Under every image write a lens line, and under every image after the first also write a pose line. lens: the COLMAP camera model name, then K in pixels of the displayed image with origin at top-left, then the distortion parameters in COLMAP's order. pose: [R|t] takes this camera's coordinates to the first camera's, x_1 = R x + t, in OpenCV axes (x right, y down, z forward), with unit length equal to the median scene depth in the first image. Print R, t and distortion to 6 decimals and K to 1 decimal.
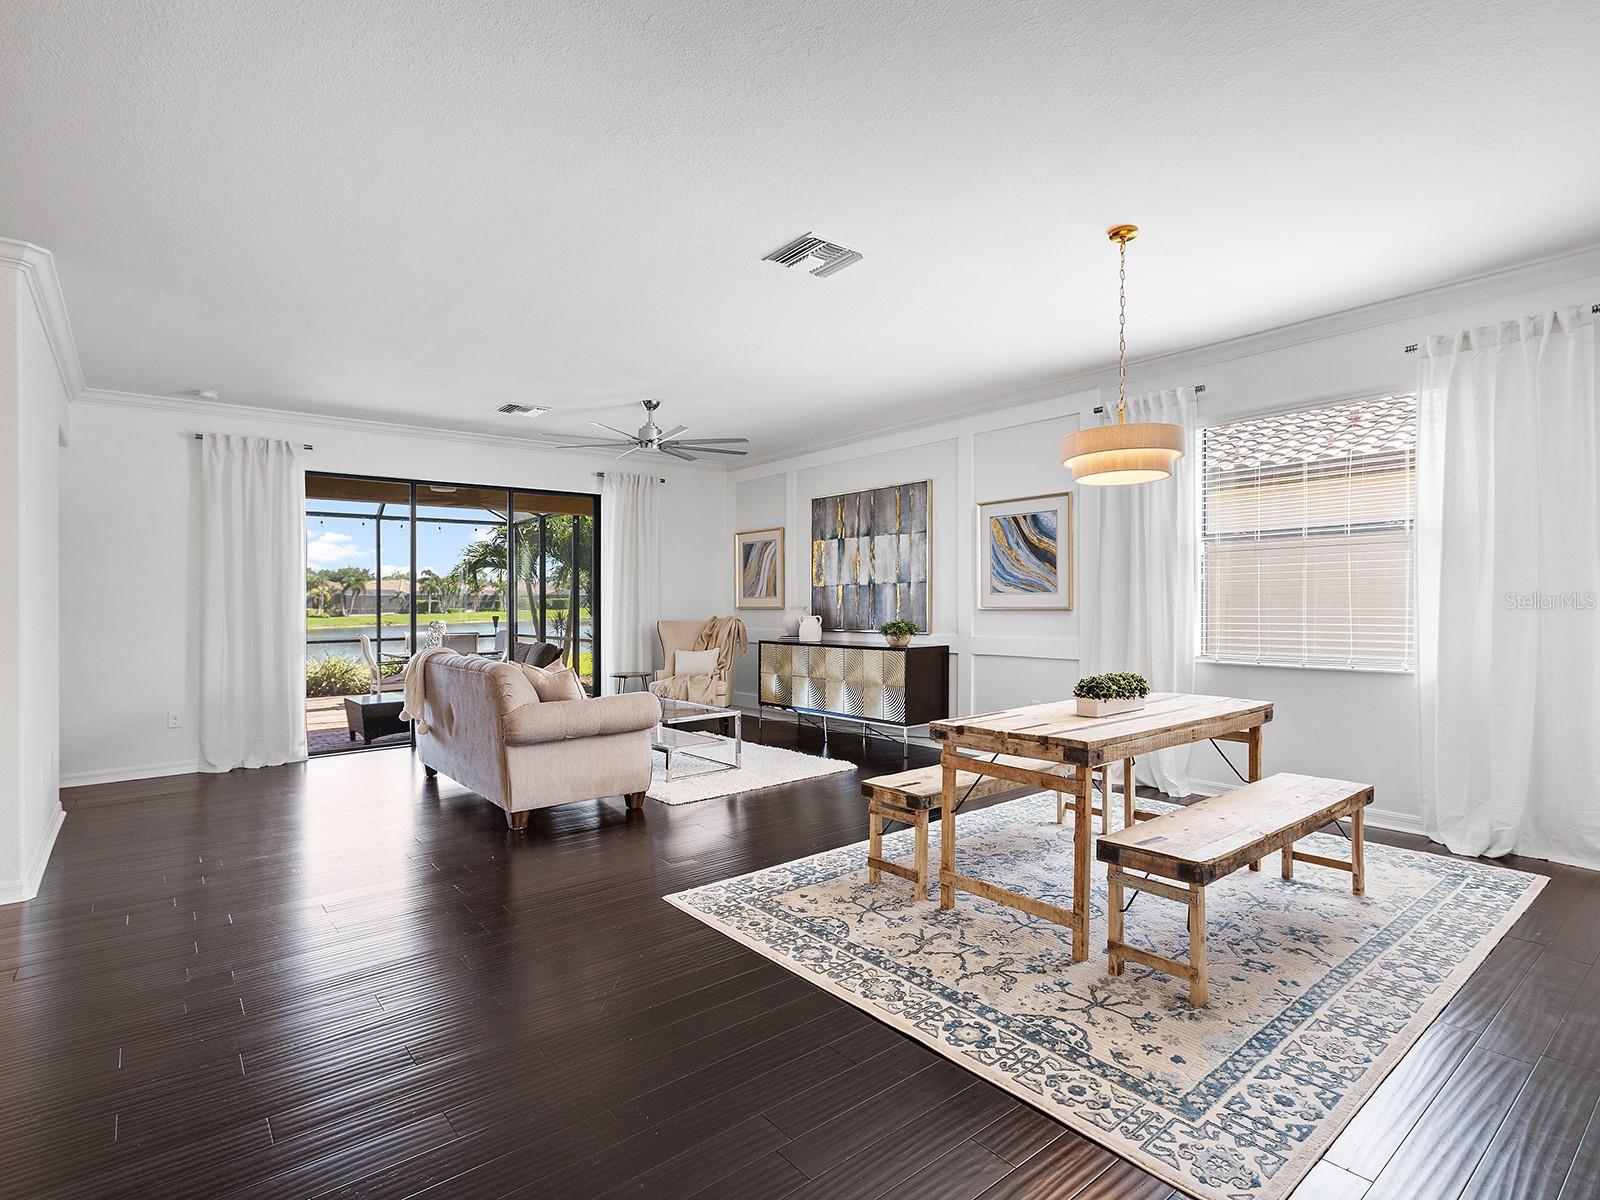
lens RADIAL K [[810.5, 0, 809.7], [0, 810.5, 592.6], [0, 0, 1]] dist [-0.001743, 0.000495]
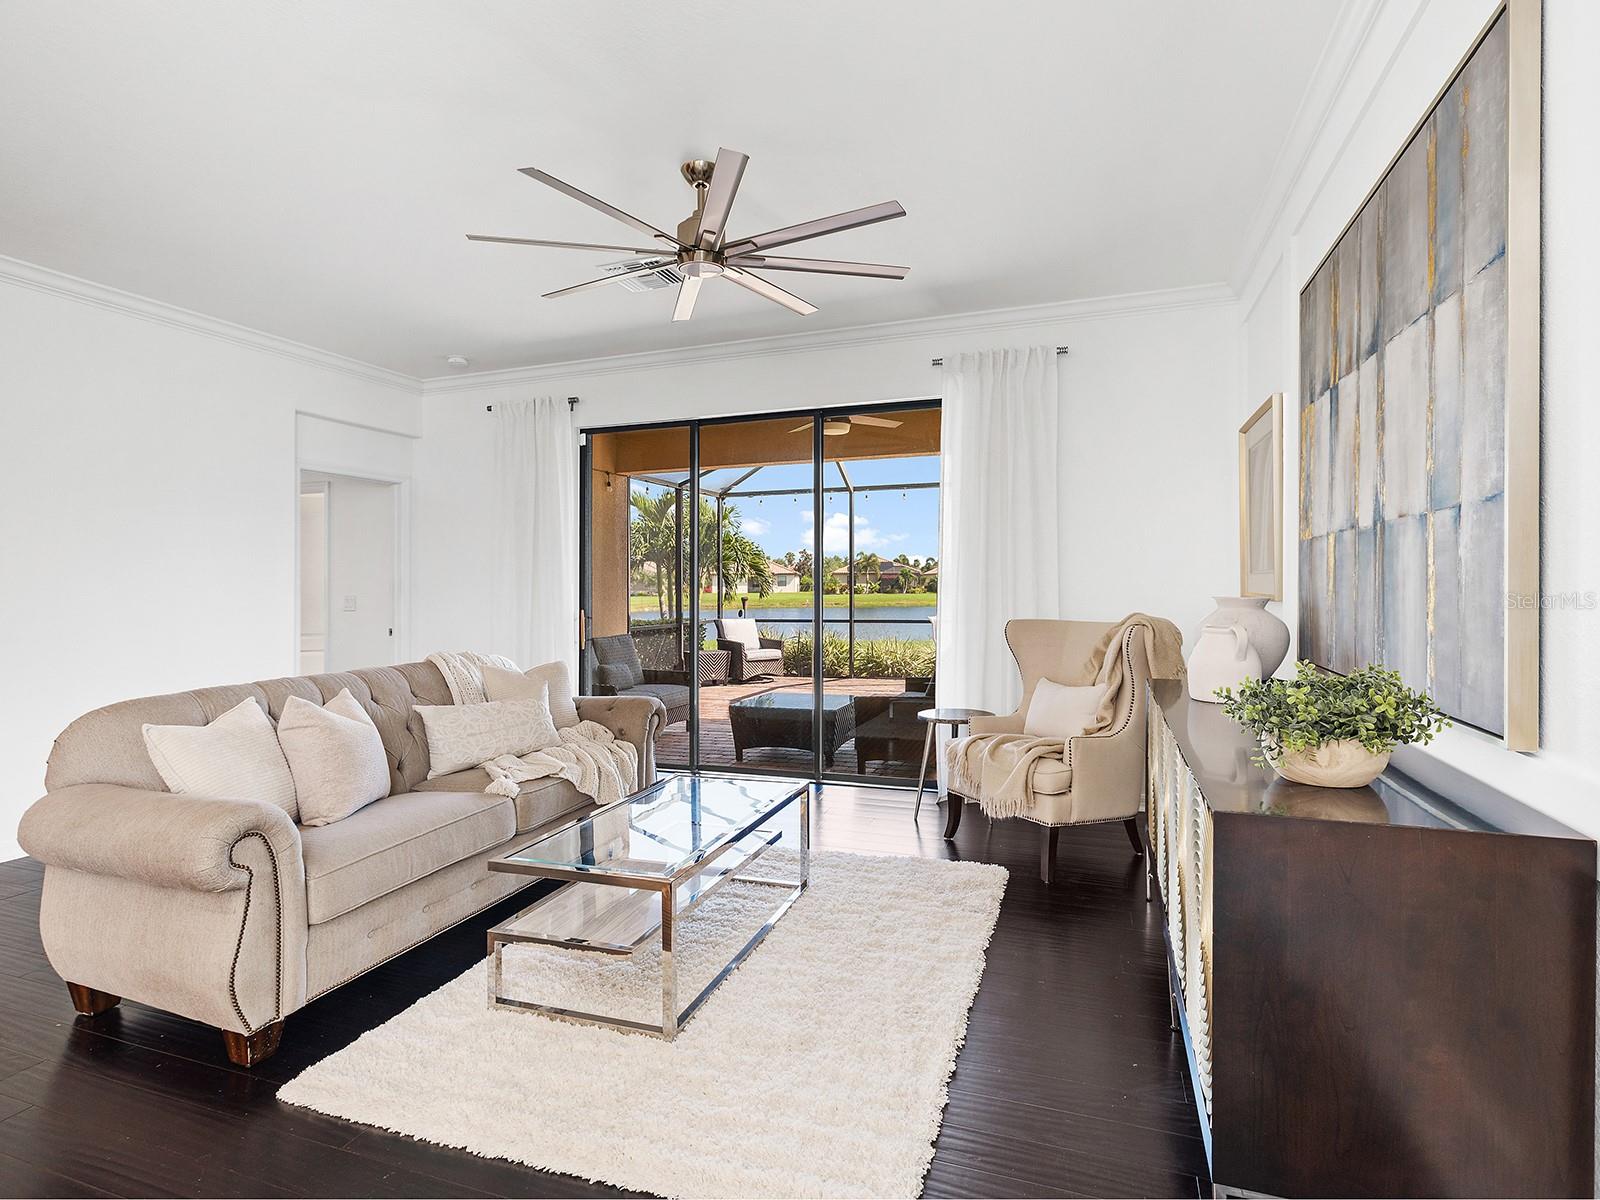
lens RADIAL K [[810.5, 0, 809.7], [0, 810.5, 592.6], [0, 0, 1]] dist [-0.001743, 0.000495]
pose [[0.518666, 0.014653, -0.854852, 0.233145], [0.011957, 0.999631, 0.024389, 0.004602], [0.854894, -0.022871, 0.518299, 0.748157]]
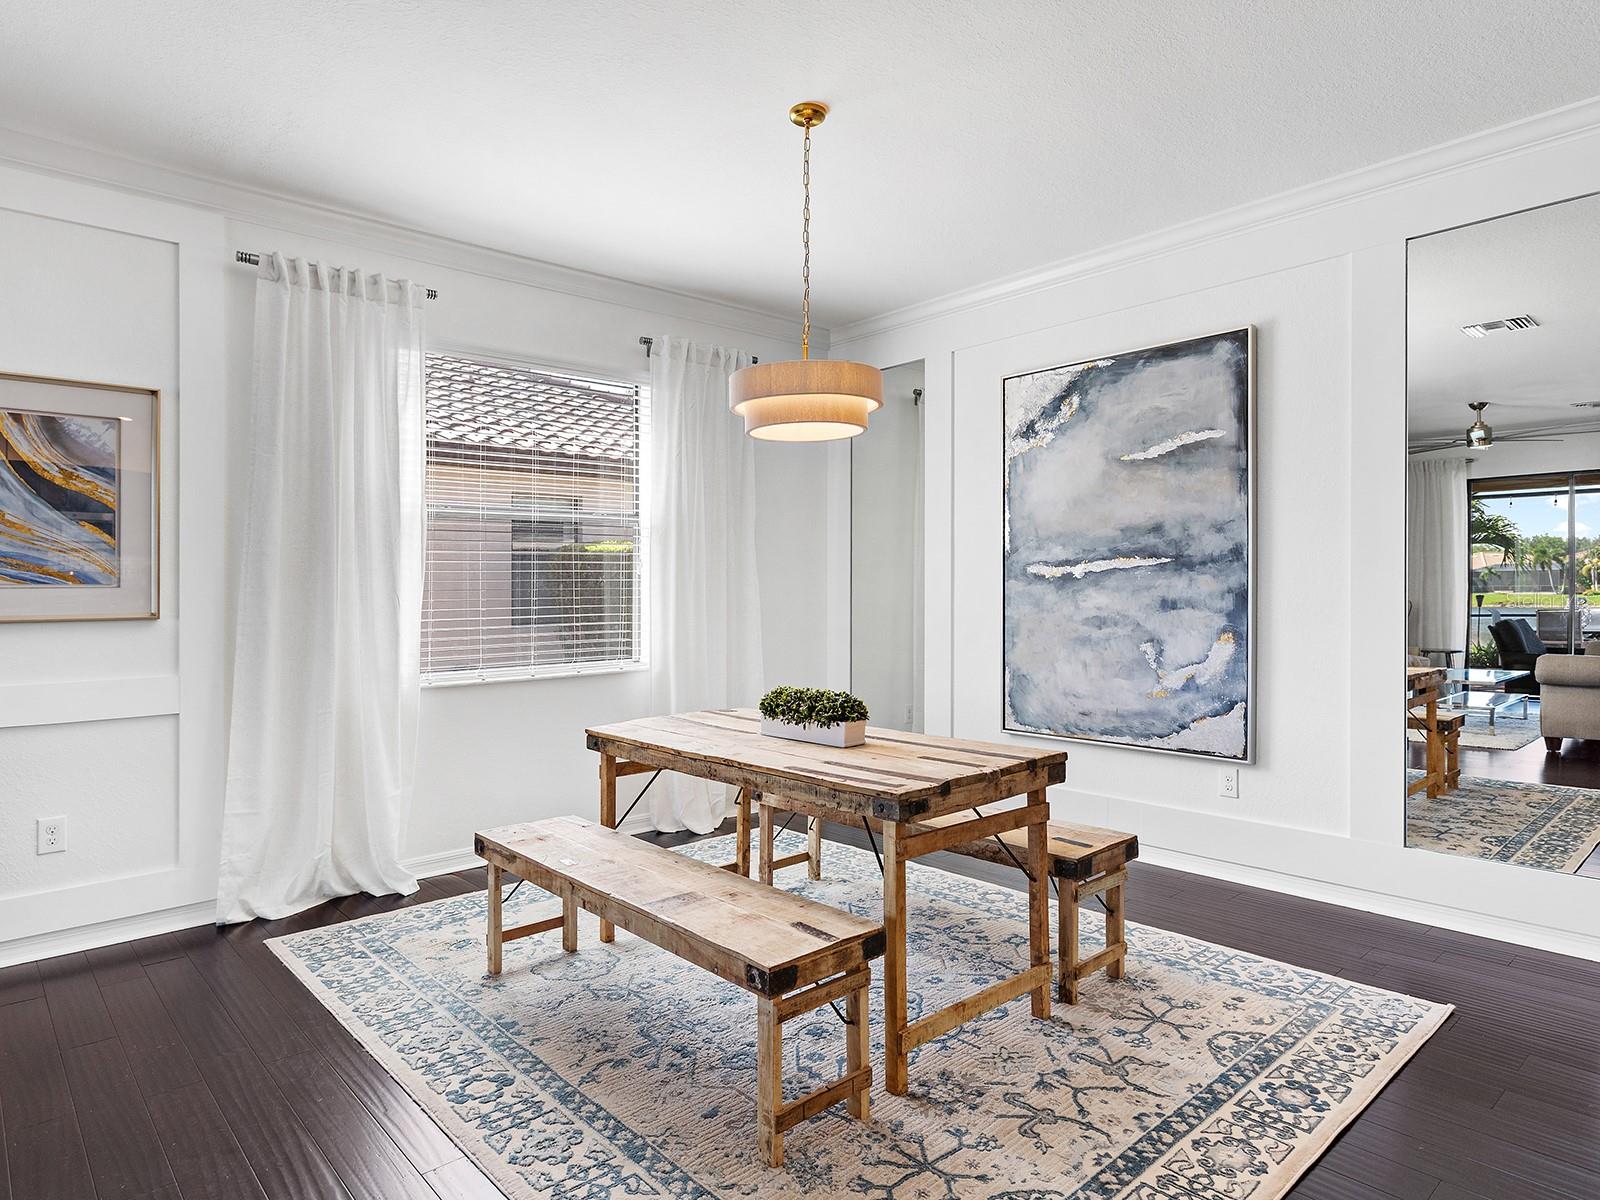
lens RADIAL K [[948.8, 0, 823.1], [0, 948.8, 583.7], [0, 0, 1]] dist [0.002129, -0.001320]
pose [[-0.060142, 0.014806, 0.998080, -0.263778], [0.000821, 0.999890, -0.014784, 0.007416], [-0.998189, -0.000070, -0.060148, 0.527894]]
